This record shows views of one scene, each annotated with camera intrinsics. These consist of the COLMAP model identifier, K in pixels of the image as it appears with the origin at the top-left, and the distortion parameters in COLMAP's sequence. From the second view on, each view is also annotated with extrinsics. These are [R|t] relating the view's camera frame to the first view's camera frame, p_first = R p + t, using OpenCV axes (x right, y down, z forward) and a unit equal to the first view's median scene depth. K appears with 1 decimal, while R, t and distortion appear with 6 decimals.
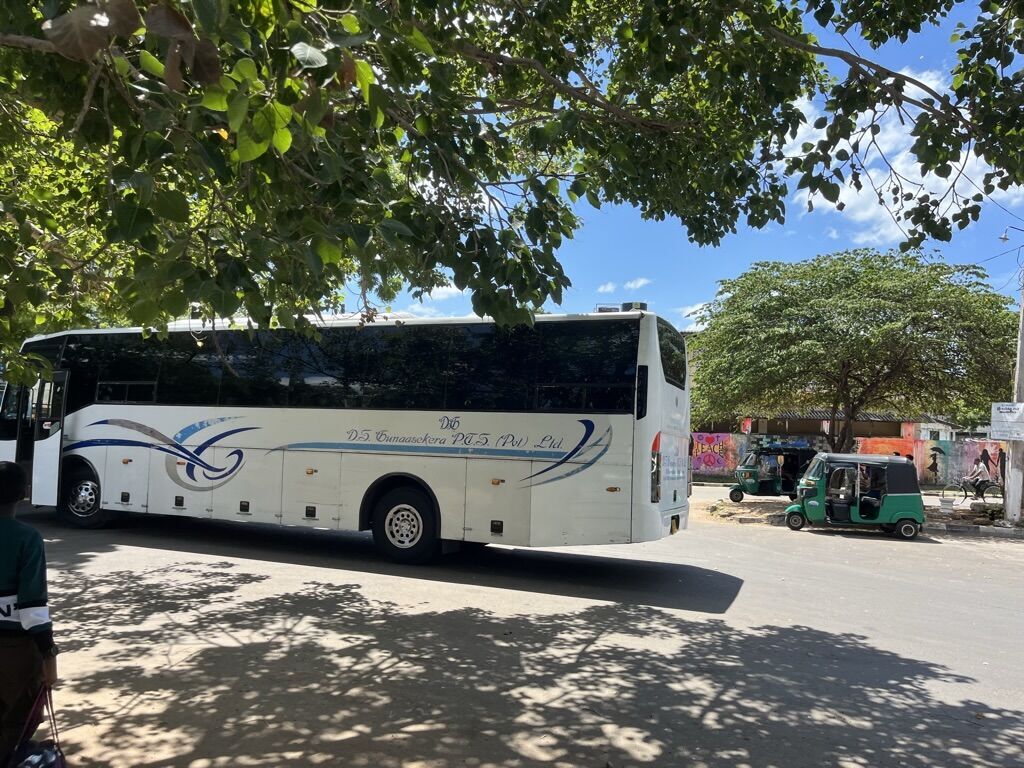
lens RADIAL K [[767.6, 0, 510.7], [0, 767.6, 390.7], [0, 0, 1]] dist [0.013173, -0.005832]
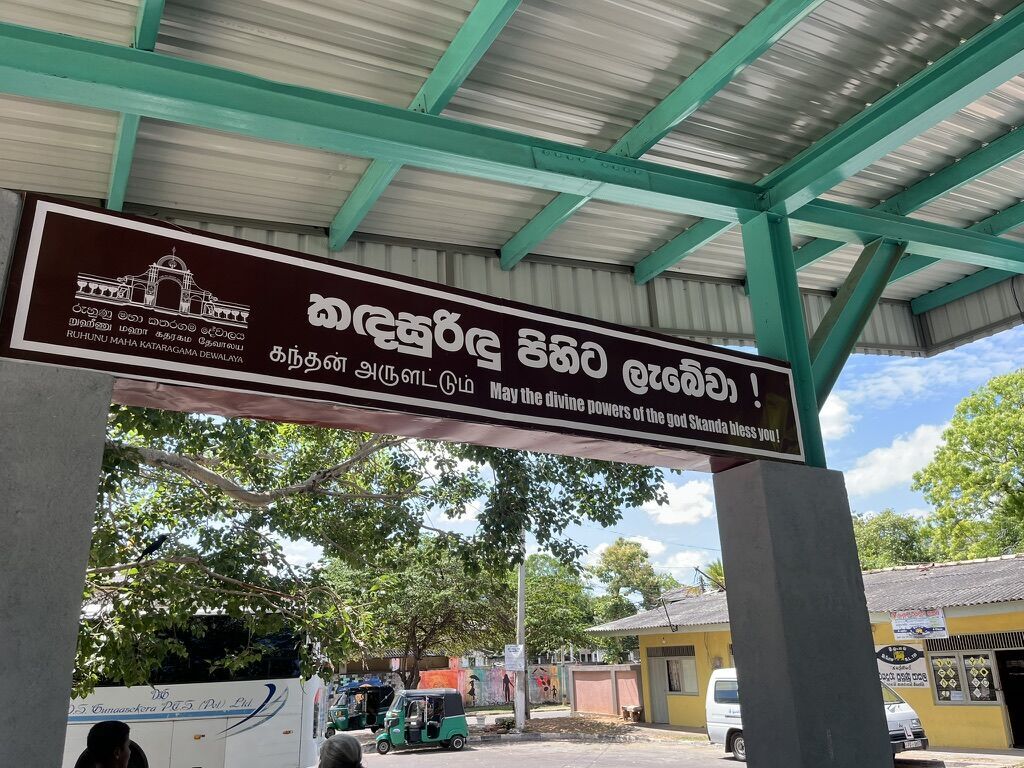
lens RADIAL K [[767.6, 0, 508.0], [0, 767.6, 381.5], [0, 0, 1]] dist [0.013173, -0.005832]
pose [[0.852172, 0.118413, 0.509687, -0.201608], [0.038332, 0.957314, -0.286498, -0.046684], [-0.521856, 0.263683, 0.811257, -0.364928]]
